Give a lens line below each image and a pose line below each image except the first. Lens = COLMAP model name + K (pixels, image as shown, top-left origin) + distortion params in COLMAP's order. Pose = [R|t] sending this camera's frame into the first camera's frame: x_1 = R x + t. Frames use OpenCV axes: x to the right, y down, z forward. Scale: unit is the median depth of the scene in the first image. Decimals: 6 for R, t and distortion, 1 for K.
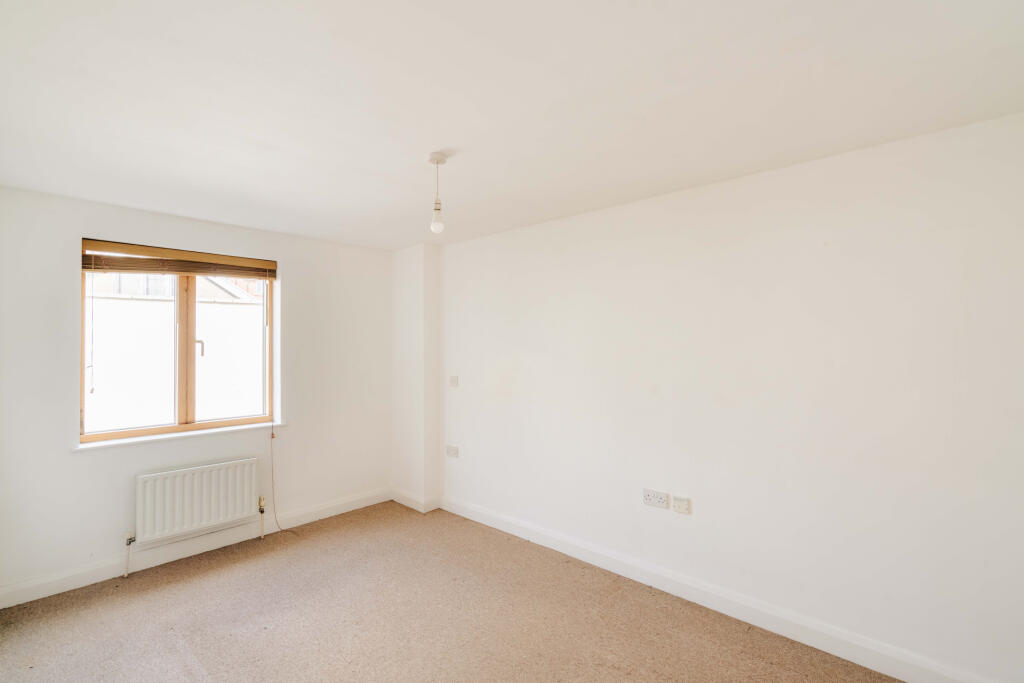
lens RADIAL K [[475.1, 0, 512.0], [0, 475.1, 341.5], [0, 0, 1]] dist [-0.104197, 0.000295]
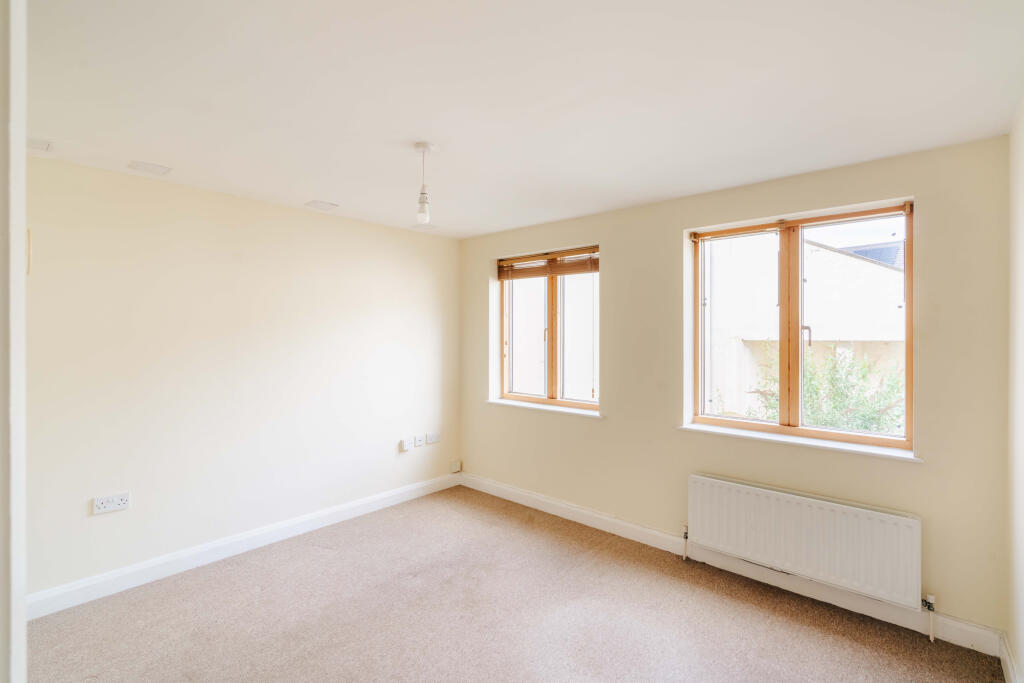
lens RADIAL K [[489.2, 0, 505.6], [0, 489.2, 337.3], [0, 0, 1]] dist [-0.002118, 0.005734]
pose [[-0.140643, 0.003976, -0.990052, 0.270762], [0.014197, 0.999897, 0.001998, 0.008234], [0.989959, -0.013775, -0.140685, 0.639014]]
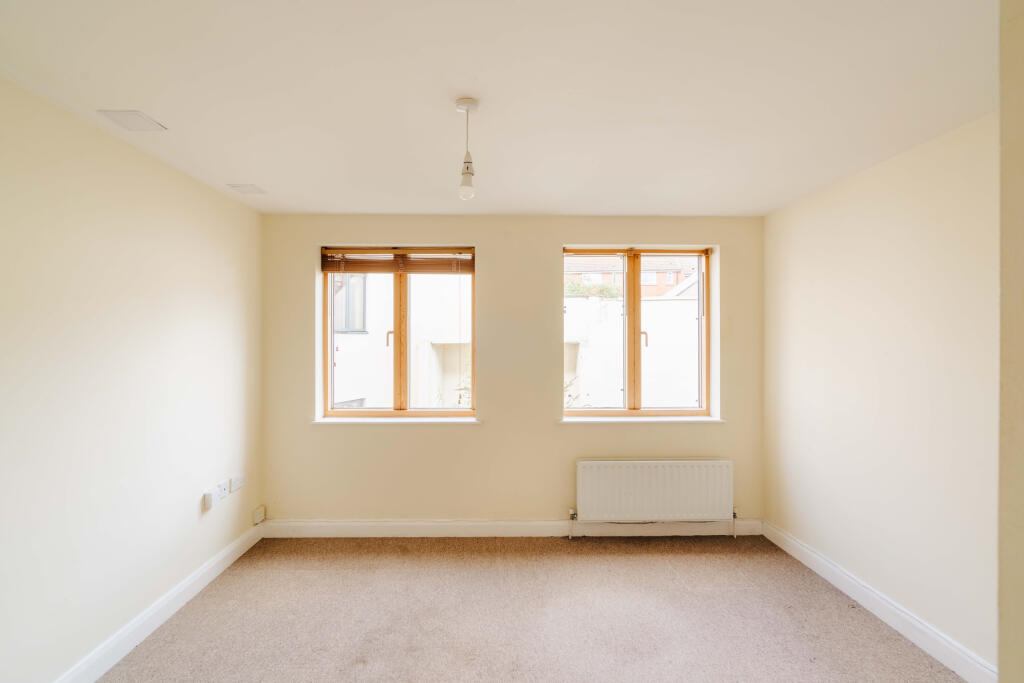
lens RADIAL K [[489.2, 0, 505.6], [0, 489.2, 337.3], [0, 0, 1]] dist [-0.002118, 0.005734]
pose [[0.587035, -0.005726, -0.809541, 0.049655], [0.015383, 0.999873, 0.004083, 0.001156], [0.809415, -0.014850, 0.587049, 0.069092]]
